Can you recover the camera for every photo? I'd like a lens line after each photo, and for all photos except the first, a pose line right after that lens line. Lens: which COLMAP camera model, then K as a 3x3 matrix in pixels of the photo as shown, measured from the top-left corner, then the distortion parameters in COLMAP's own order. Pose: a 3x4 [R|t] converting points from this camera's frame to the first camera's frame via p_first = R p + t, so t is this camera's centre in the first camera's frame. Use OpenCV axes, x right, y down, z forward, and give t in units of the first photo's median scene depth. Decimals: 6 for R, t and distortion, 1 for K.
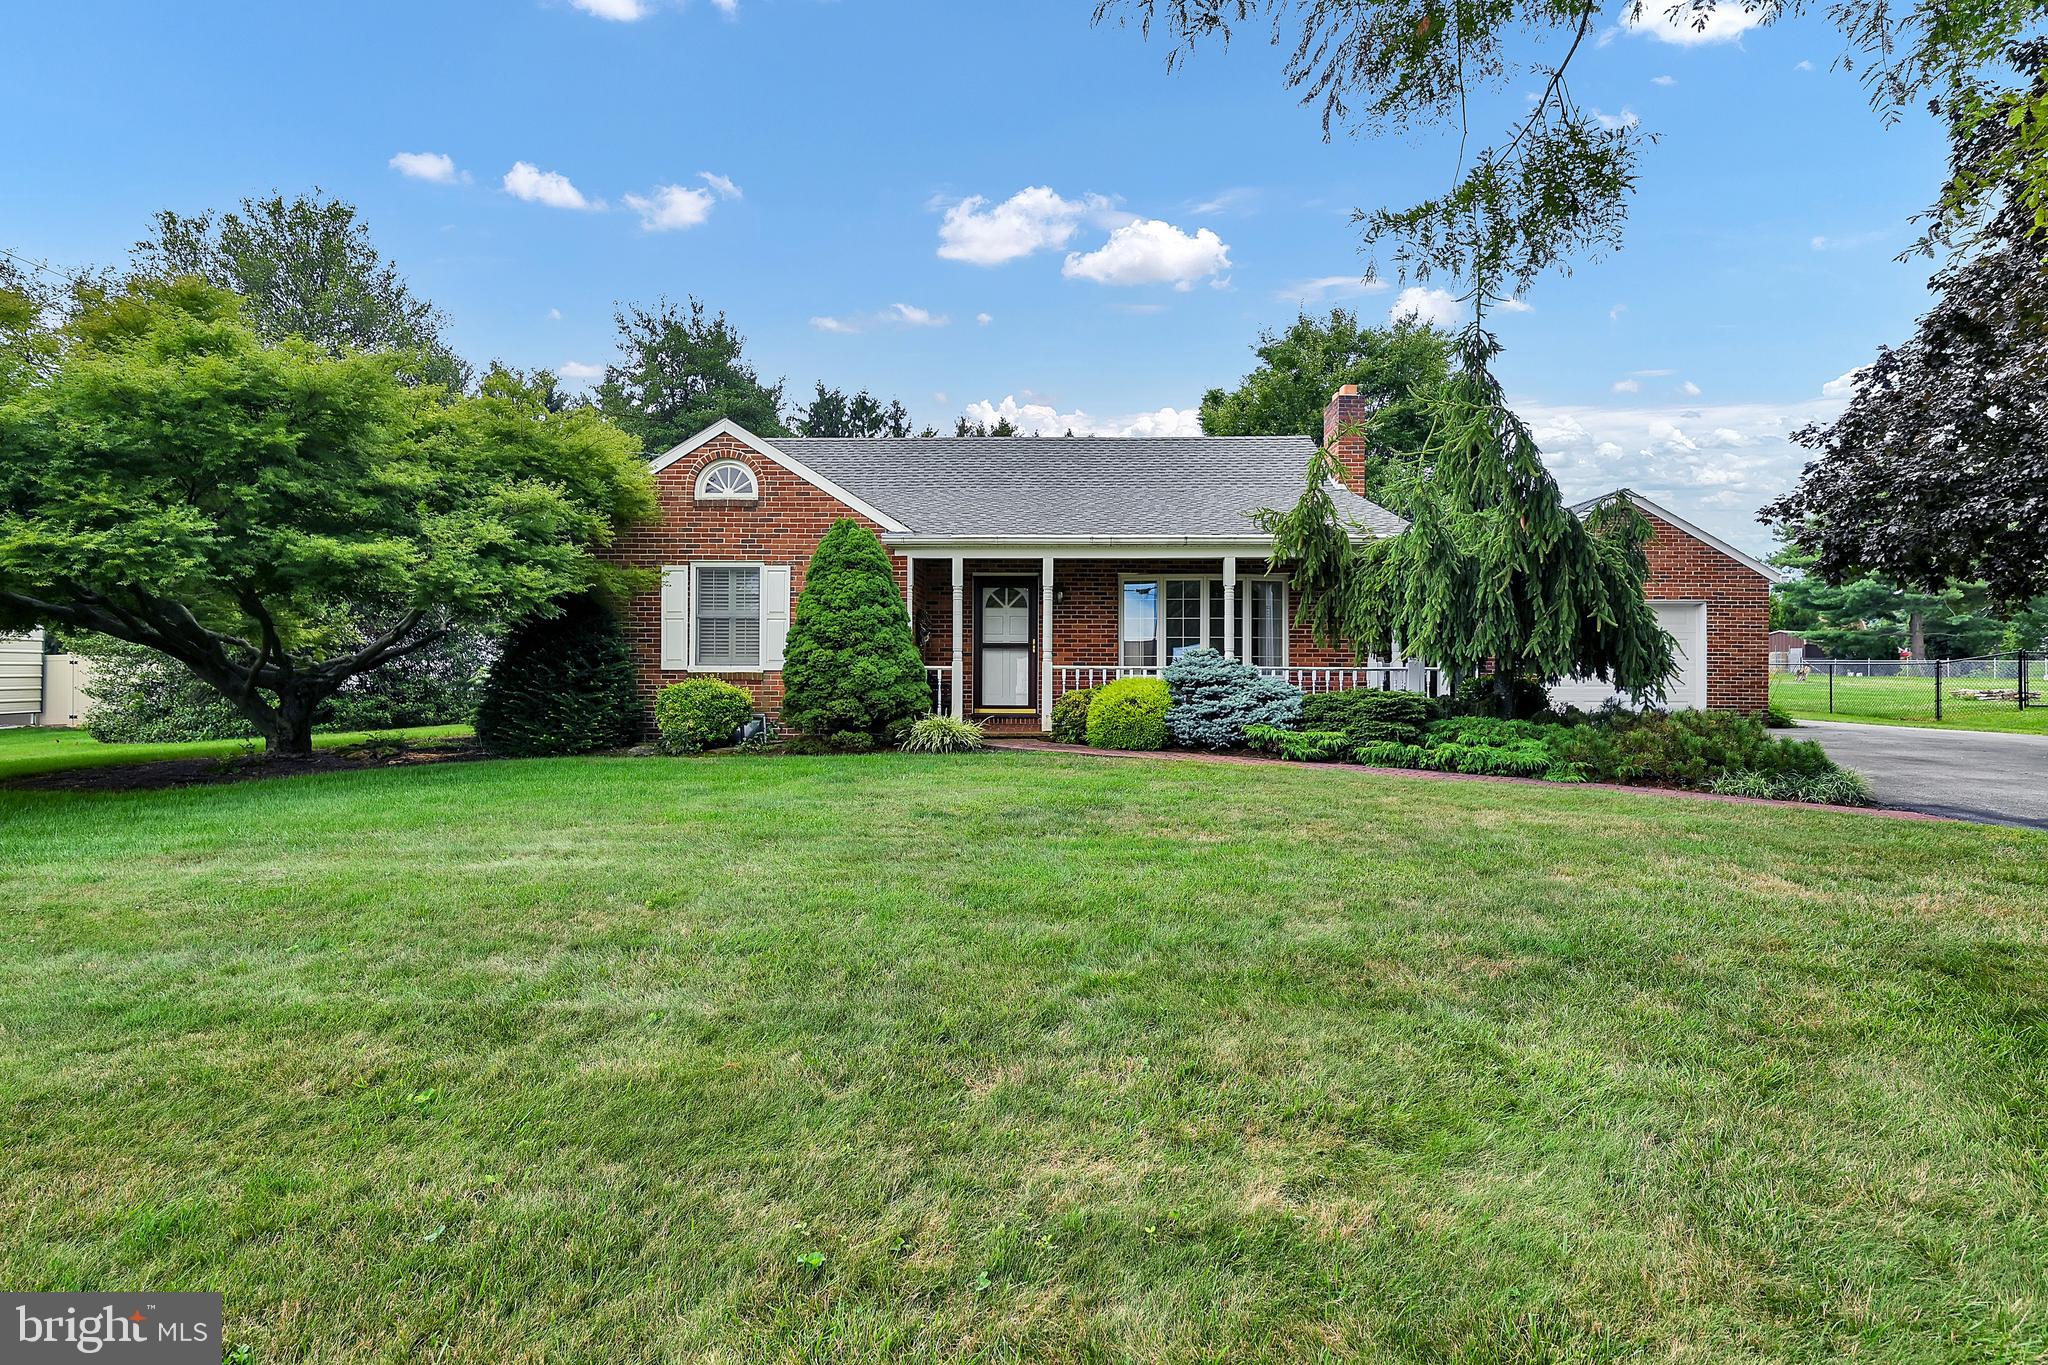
lens RADIAL K [[1059.7, 0, 1021.8], [0, 1059.7, 660.4], [0, 0, 1]] dist [-0.002647, -0.000544]
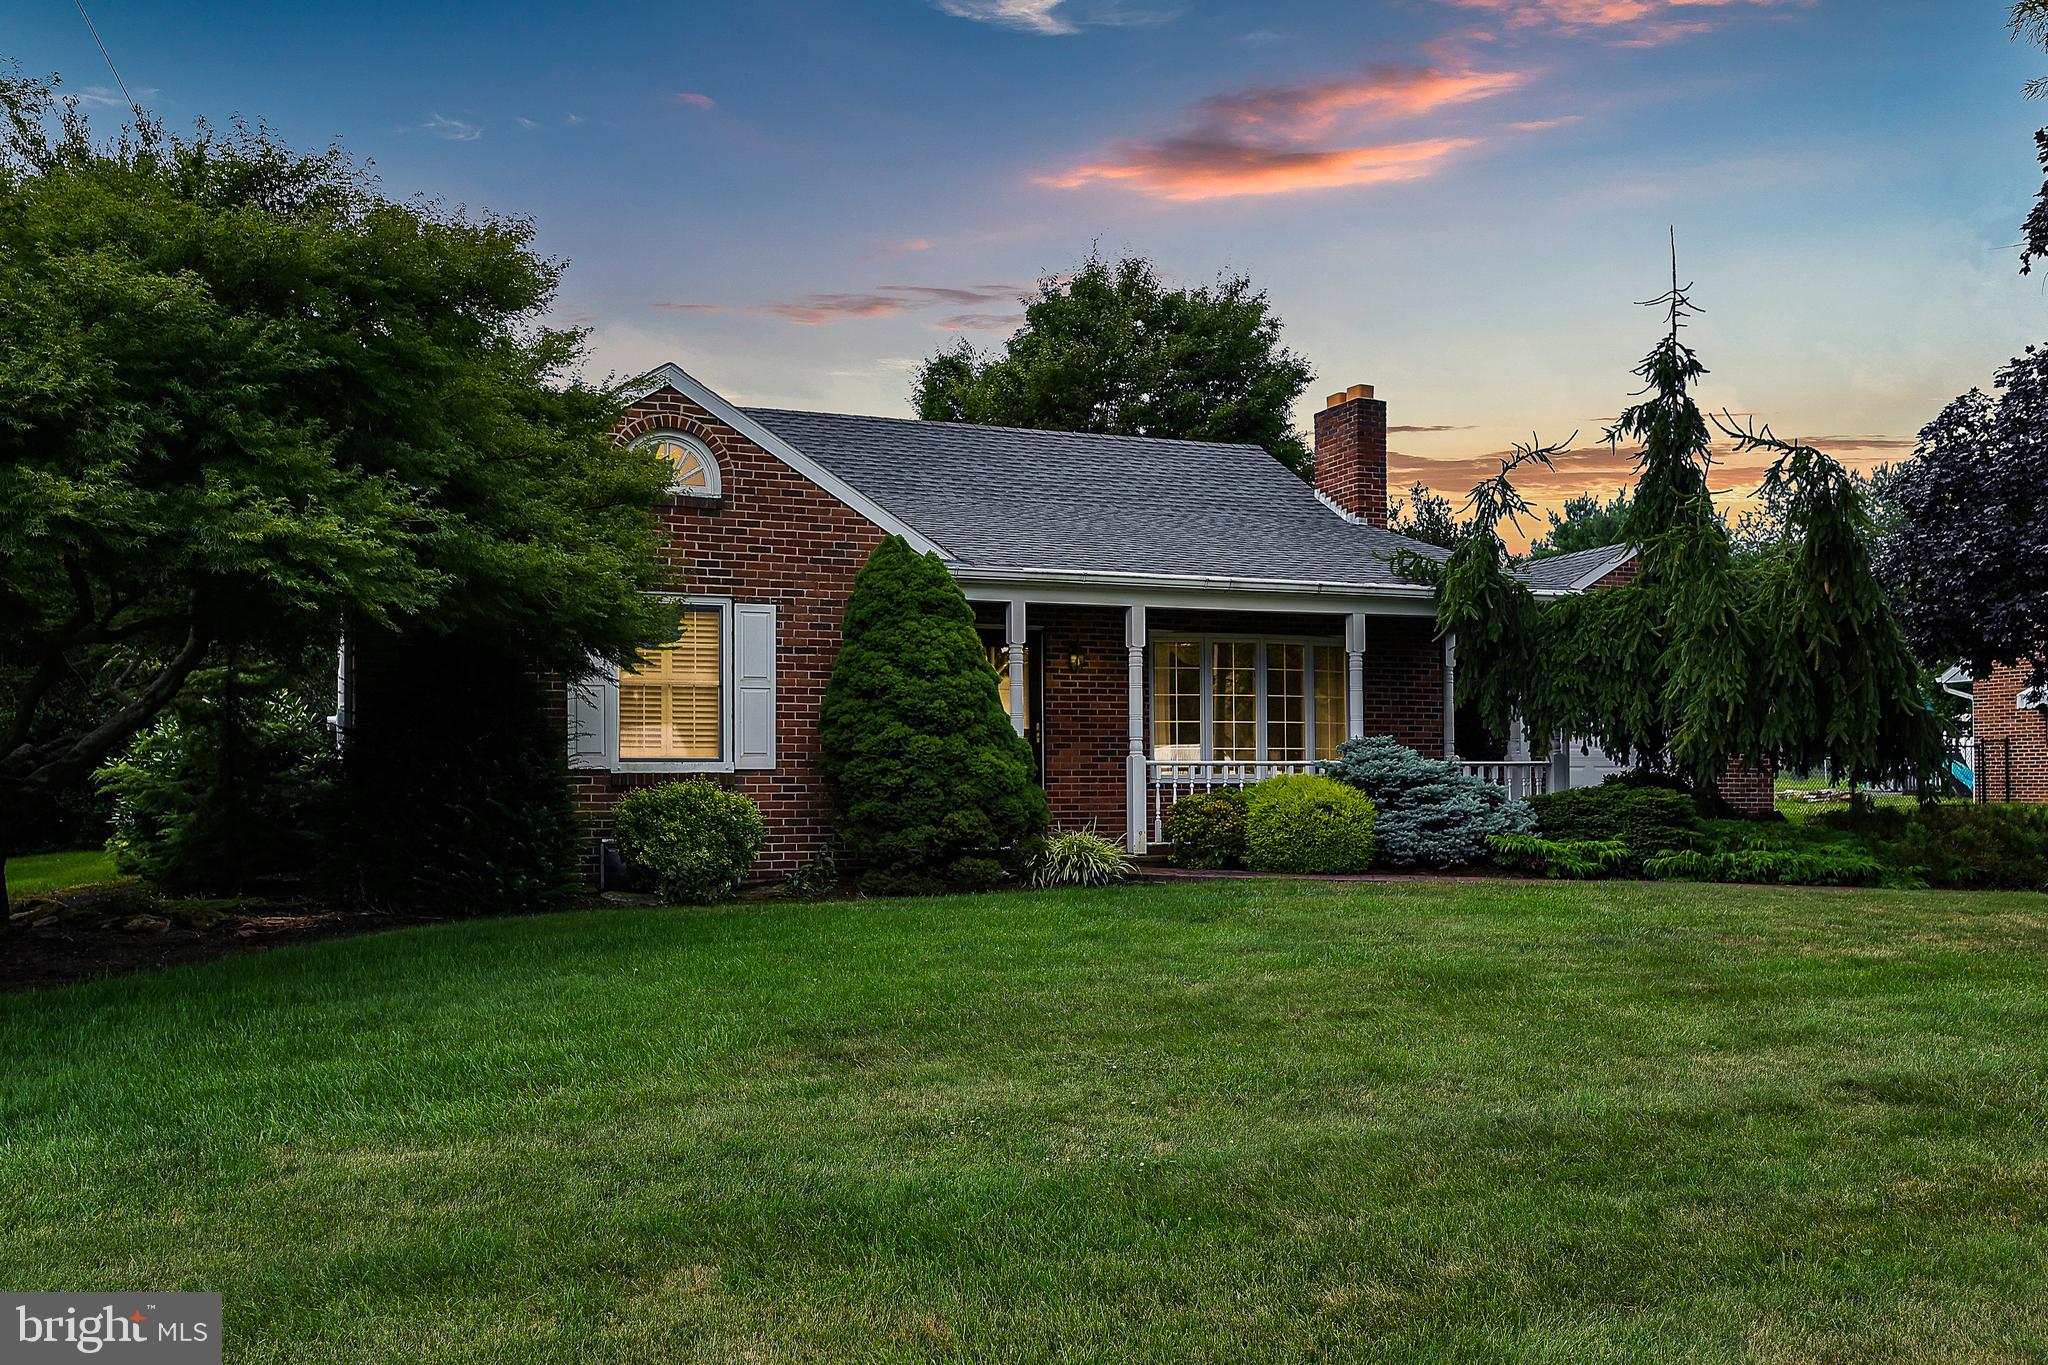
lens RADIAL K [[1675.6, 0, 997.0], [0, 1675.6, 772.9], [0, 0, 1]] dist [0.005015, -0.000796]
pose [[0.919618, -0.005934, 0.392769, -0.540085], [0.003854, 0.999974, 0.006083, 0.006559], [-0.392795, -0.004080, 0.919617, 0.022633]]
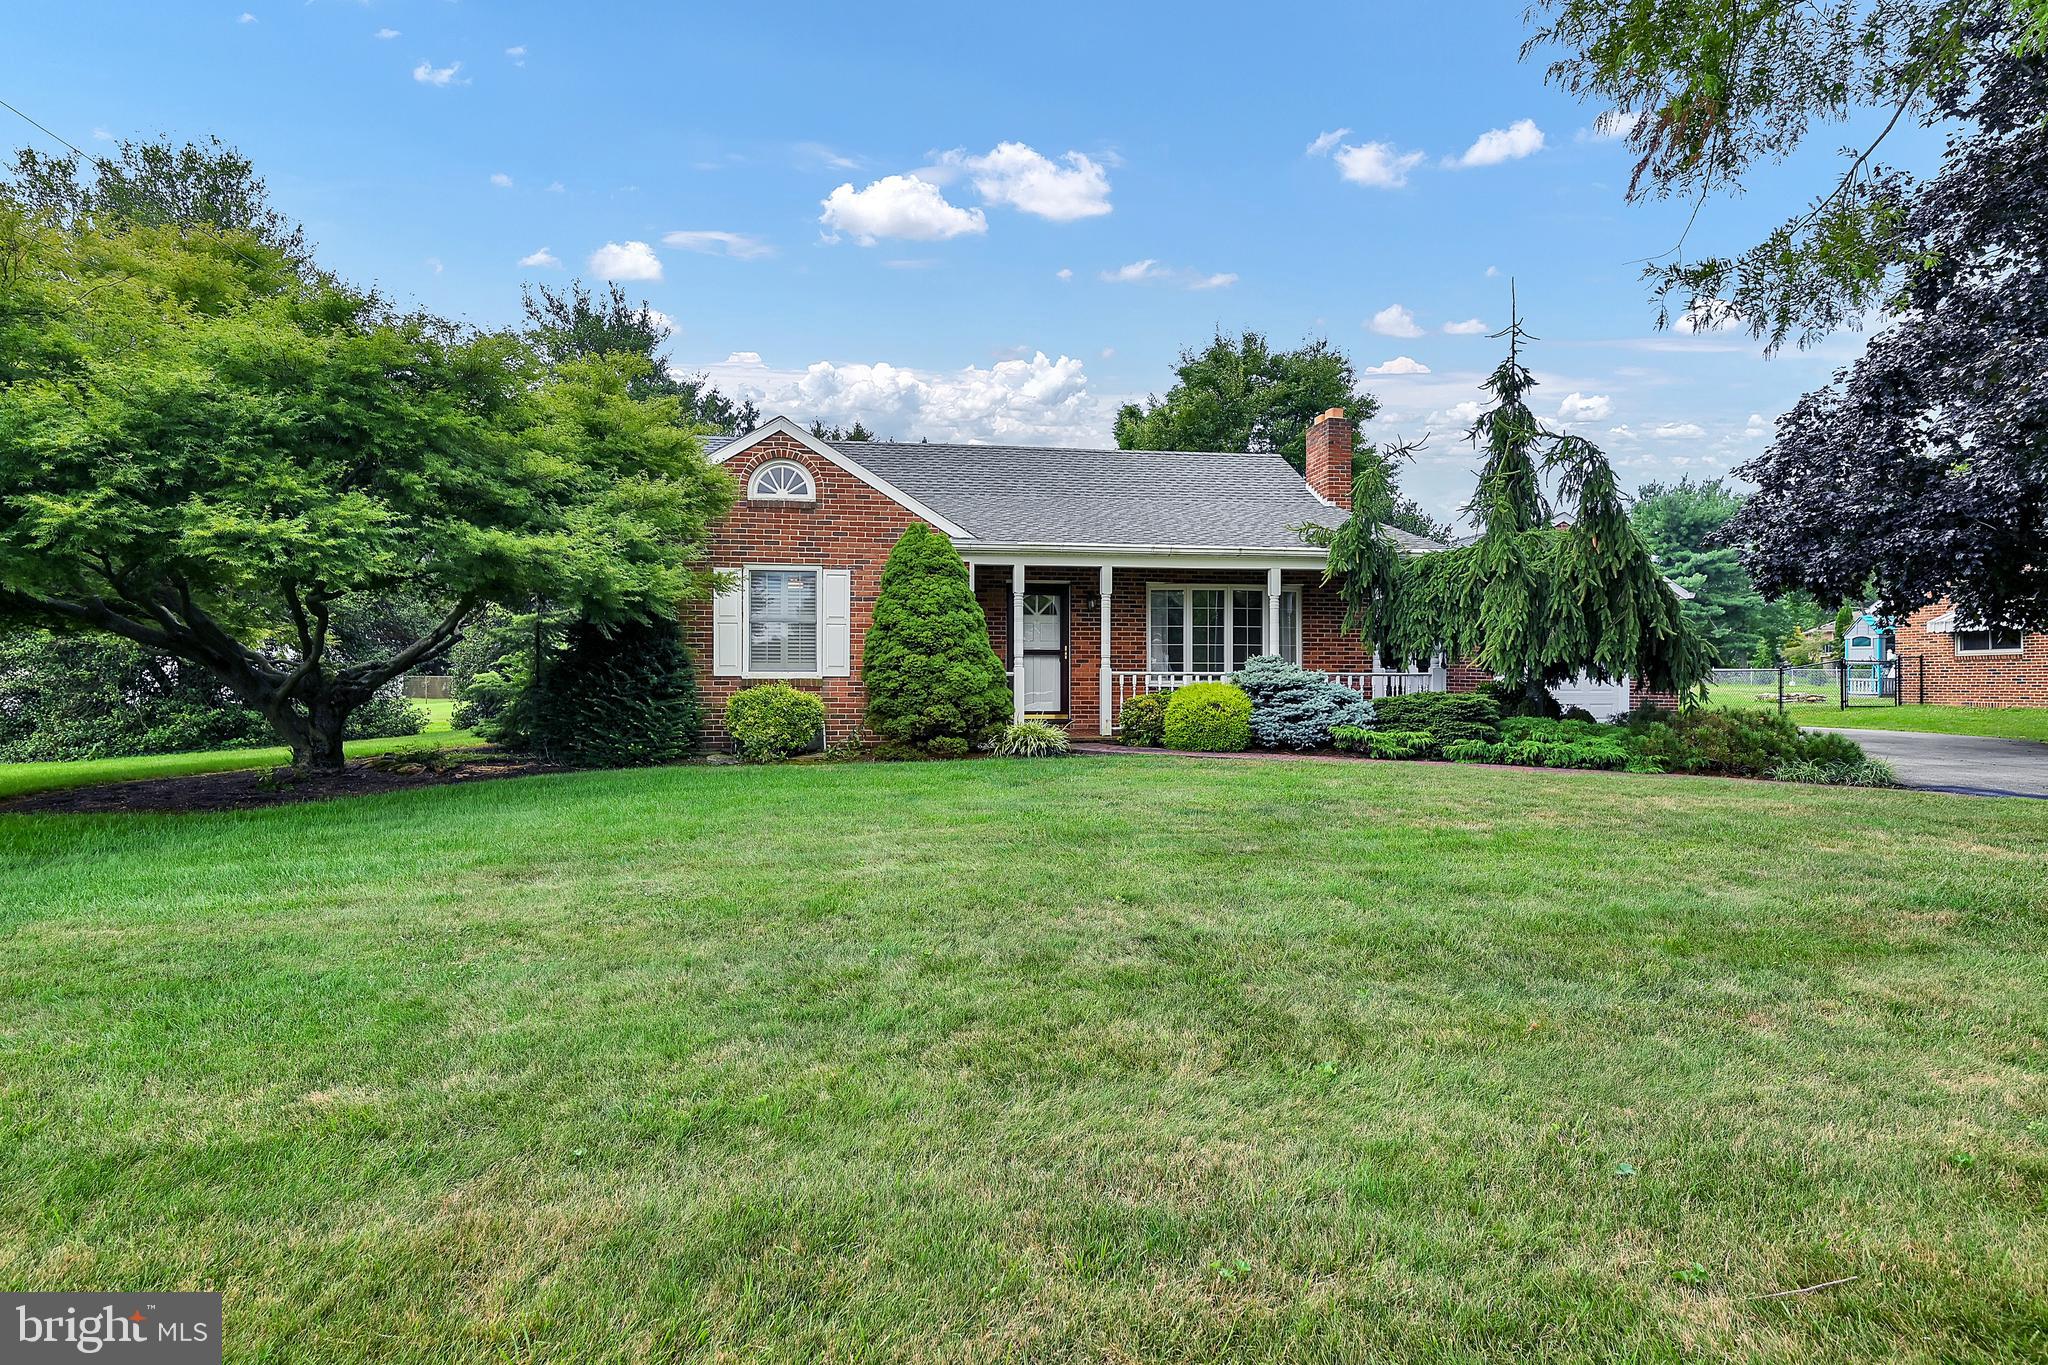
lens RADIAL K [[1058.3, 0, 1024.0], [0, 1058.3, 682.5], [0, 0, 1]] dist [-0.001151, 0.000092]
pose [[0.985071, -0.002393, 0.172130, -0.251101], [0.000379, 0.999931, 0.011731, 0.003805], [-0.172146, -0.011491, 0.985004, 0.005982]]
